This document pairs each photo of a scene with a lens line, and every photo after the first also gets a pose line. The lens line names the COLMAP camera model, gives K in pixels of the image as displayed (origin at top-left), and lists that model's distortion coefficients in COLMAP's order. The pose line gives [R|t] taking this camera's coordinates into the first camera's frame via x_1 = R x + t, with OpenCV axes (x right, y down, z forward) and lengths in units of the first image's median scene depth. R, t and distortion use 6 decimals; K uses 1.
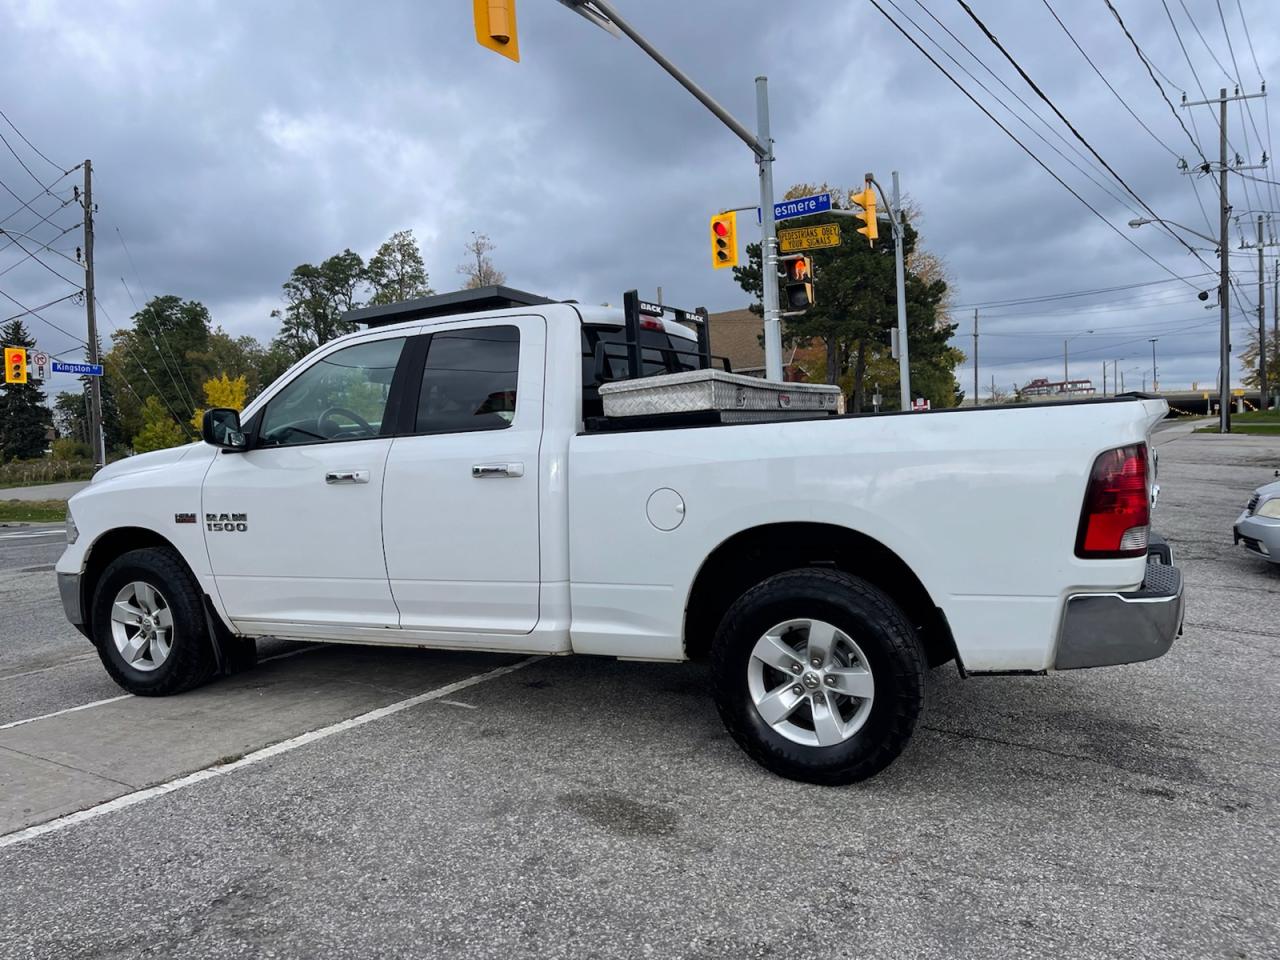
lens RADIAL K [[973.8, 0, 634.1], [0, 973.8, 481.7], [0, 0, 1]] dist [0.072001, -0.093853]
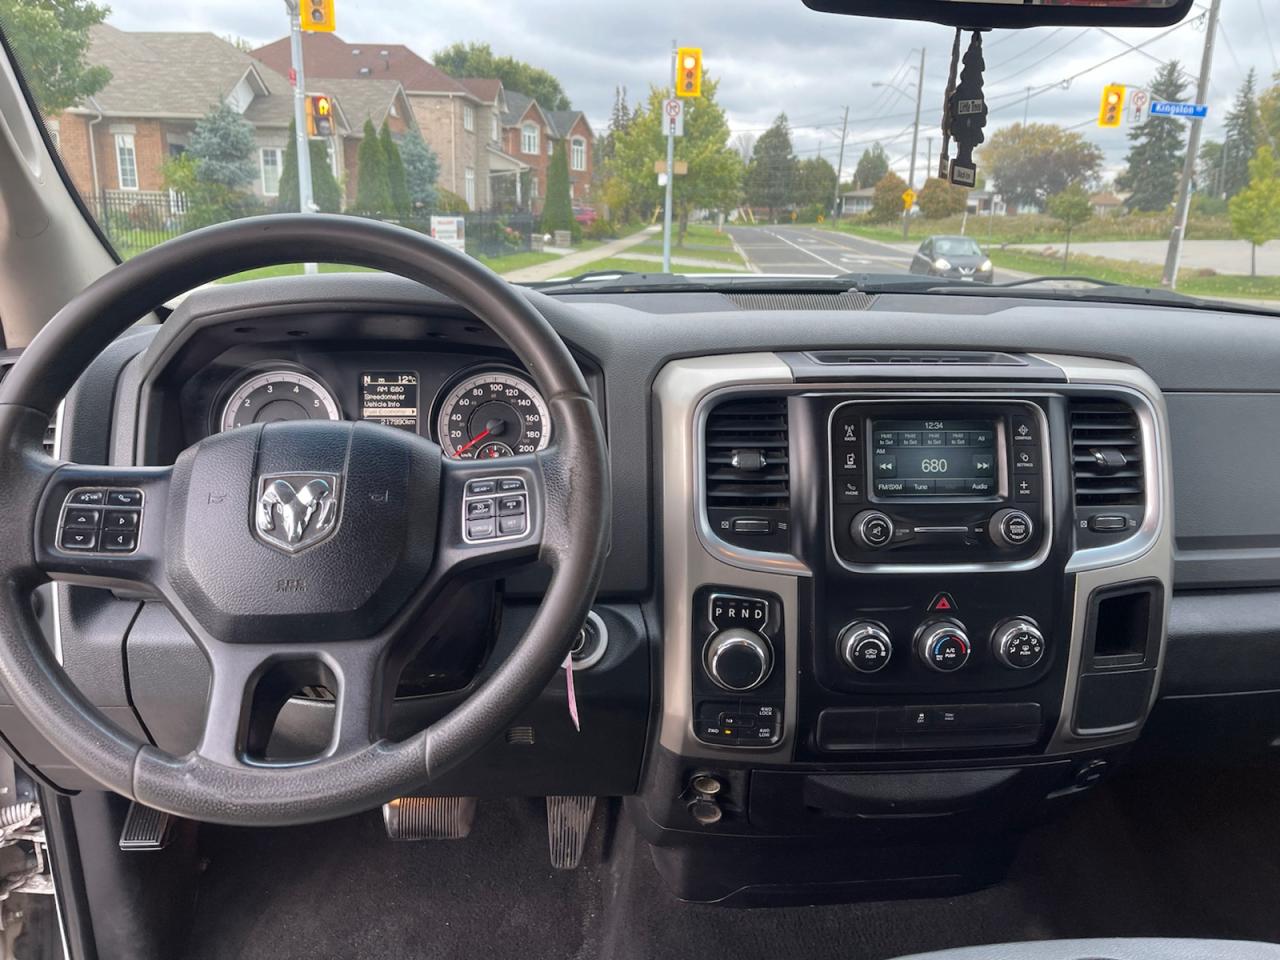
lens RADIAL K [[973.8, 0, 651.9], [0, 973.8, 473.6], [0, 0, 1]] dist [0.072001, -0.093853]
pose [[0.519860, 0.282917, -0.806042, -0.187478], [-0.087284, 0.956219, 0.279334, -0.094582], [0.849781, -0.074860, 0.521794, 1.095945]]
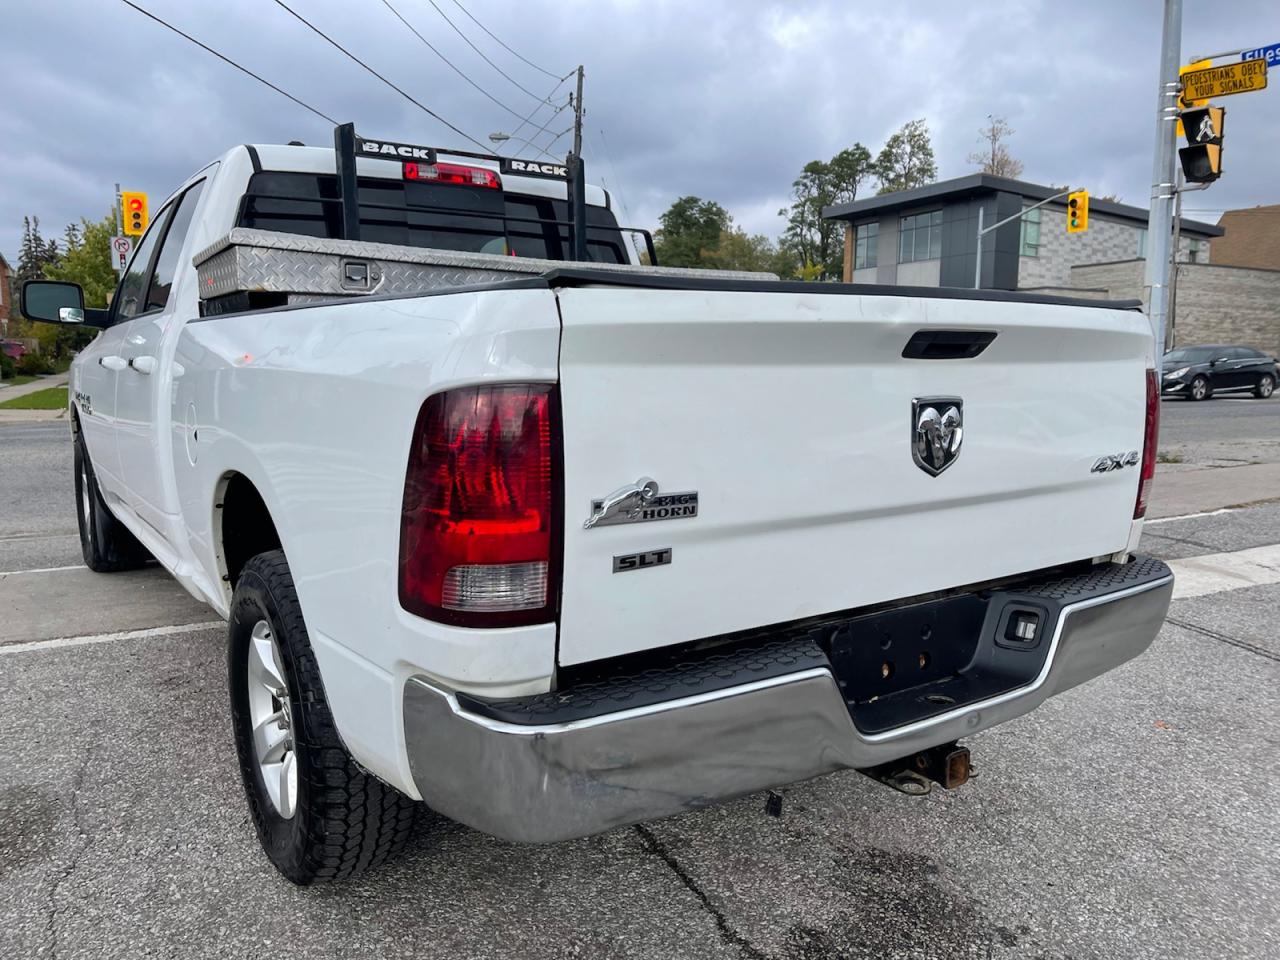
lens RADIAL K [[973.8, 0, 654.5], [0, 973.8, 488.9], [0, 0, 1]] dist [0.072001, -0.093853]
pose [[0.878371, 0.120509, -0.462538, 0.540701], [-0.071410, 0.989921, 0.122301, -0.034632], [0.472614, -0.074396, 0.878124, 0.438649]]
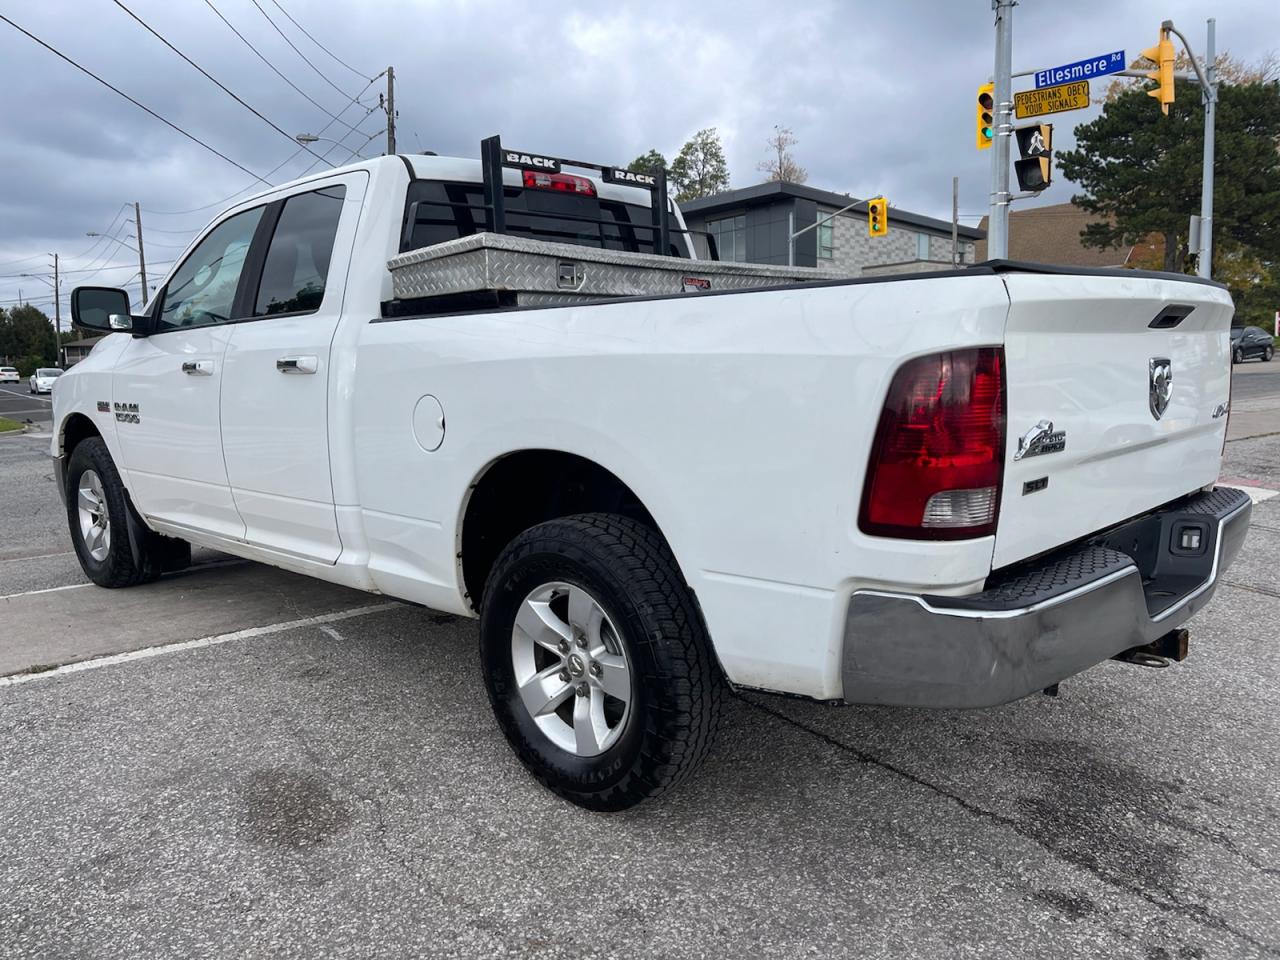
lens RADIAL K [[973.8, 0, 649.5], [0, 973.8, 485.2], [0, 0, 1]] dist [0.072001, -0.093853]
pose [[0.955548, 0.067710, -0.286955, 0.344788], [-0.039022, 0.993754, 0.104546, -0.007687], [0.292241, -0.088701, 0.952222, 0.264024]]
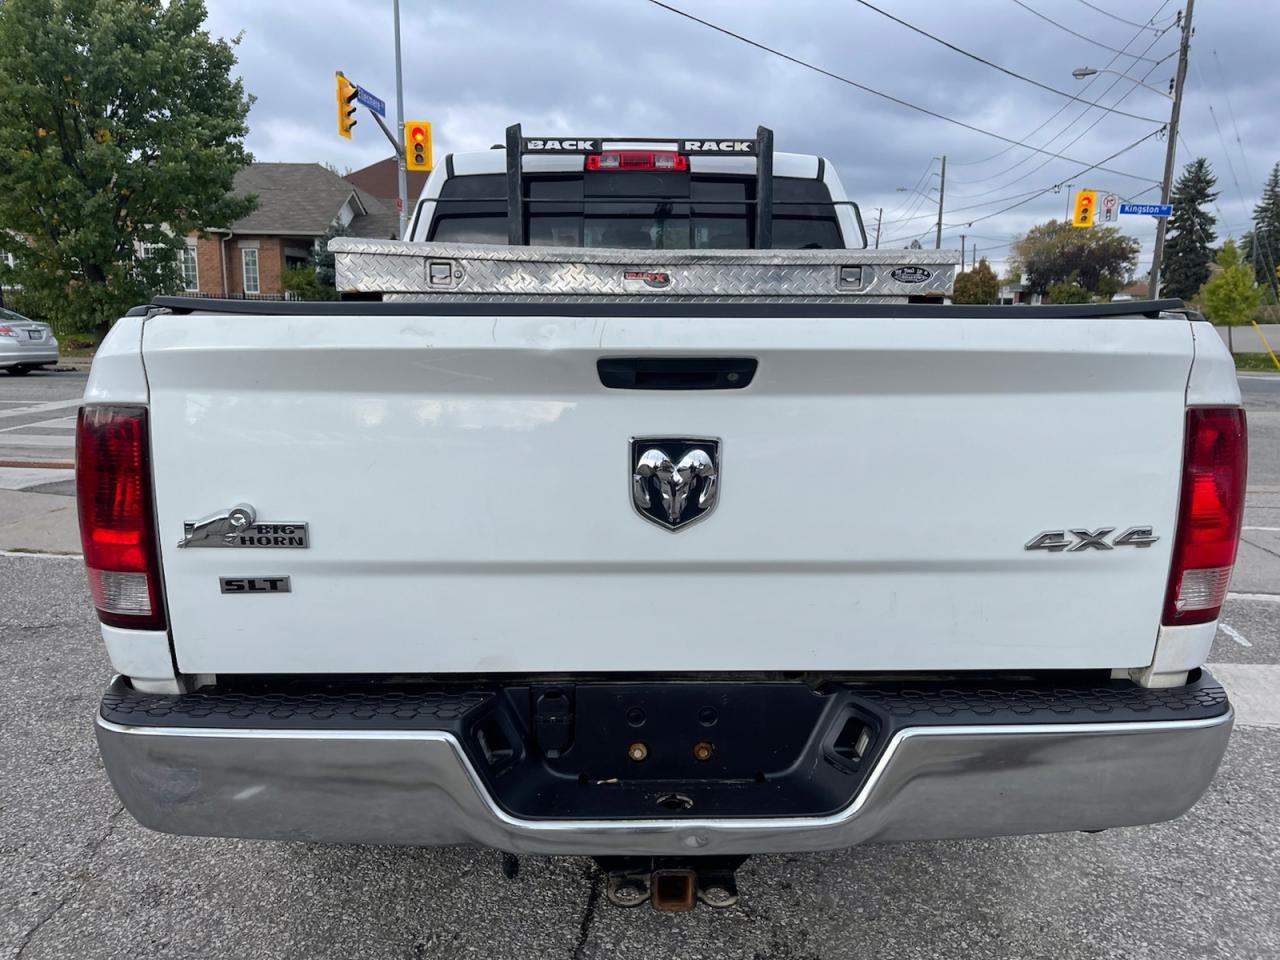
lens RADIAL K [[973.8, 0, 641.5], [0, 973.8, 487.3], [0, 0, 1]] dist [0.072001, -0.093853]
pose [[0.467935, 0.213574, -0.857568, 0.732134], [-0.071145, 0.976314, 0.204326, -0.080877], [0.880894, -0.034600, 0.472047, 0.690826]]
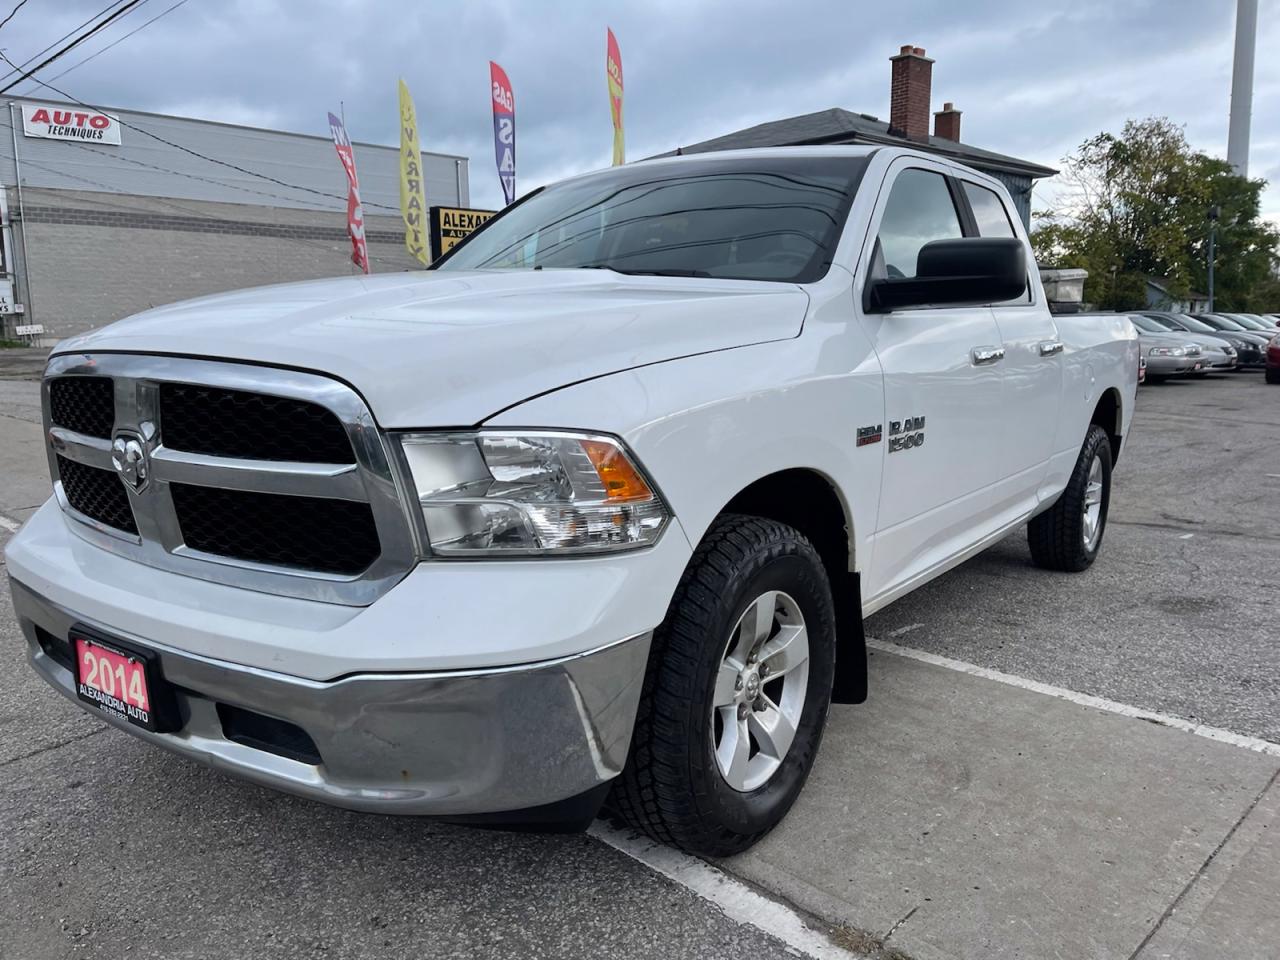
lens RADIAL K [[973.8, 0, 634.3], [0, 973.8, 485.0], [0, 0, 1]] dist [0.072001, -0.093853]
pose [[0.169997, -0.113554, 0.978880, -1.065749], [0.032721, 0.993441, 0.109561, 0.002139], [-0.984901, 0.013404, 0.172598, 1.112197]]
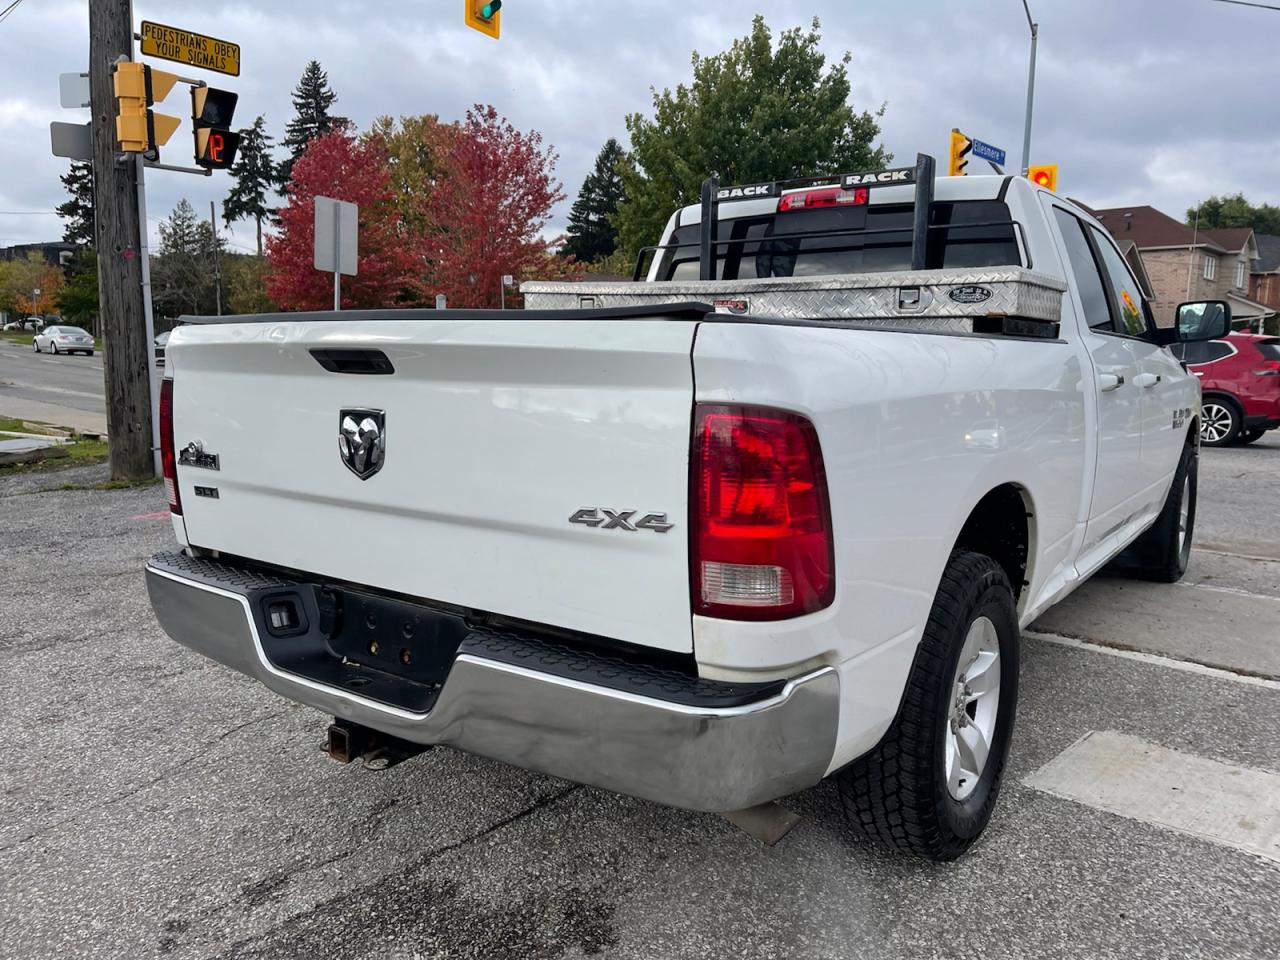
lens RADIAL K [[973.8, 0, 638.8], [0, 973.8, 479.3], [0, 0, 1]] dist [0.072001, -0.093853]
pose [[-0.172087, 0.176665, -0.969111, 0.875677], [-0.046718, 0.981216, 0.187168, -0.089982], [0.983973, 0.077484, -0.160601, 1.059565]]
